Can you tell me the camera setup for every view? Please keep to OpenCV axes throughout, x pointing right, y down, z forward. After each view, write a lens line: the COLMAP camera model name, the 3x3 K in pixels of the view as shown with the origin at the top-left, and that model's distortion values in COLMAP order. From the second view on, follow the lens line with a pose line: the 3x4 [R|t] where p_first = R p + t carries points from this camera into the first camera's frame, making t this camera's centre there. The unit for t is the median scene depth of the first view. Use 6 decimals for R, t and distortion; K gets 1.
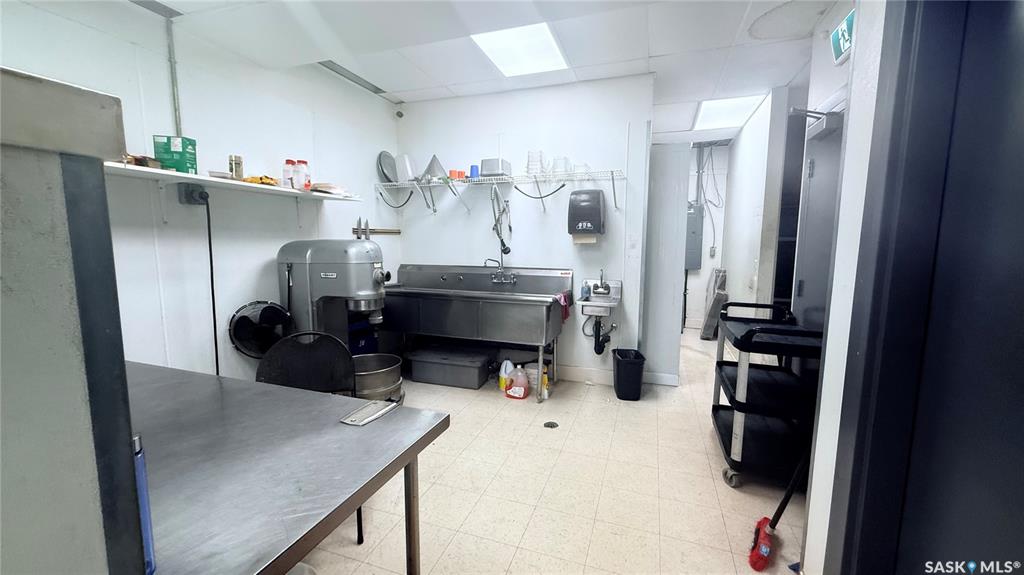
lens RADIAL K [[405.4, 0, 510.9], [0, 405.4, 288.0], [0, 0, 1]] dist [-0.000641, 0.000174]
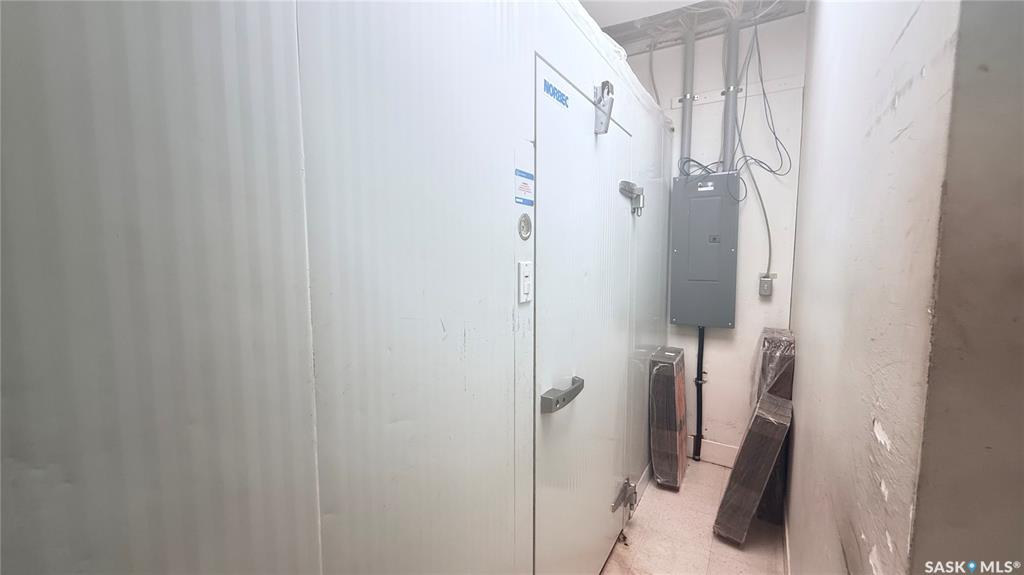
lens RADIAL K [[405.4, 0, 514.7], [0, 405.4, 290.0], [0, 0, 1]] dist [-0.000641, 0.000174]
pose [[0.979616, 0.011208, -0.200566, 0.336408], [-0.017749, 0.999367, -0.030840, -0.069238], [0.200093, 0.033771, 0.979195, 0.560205]]
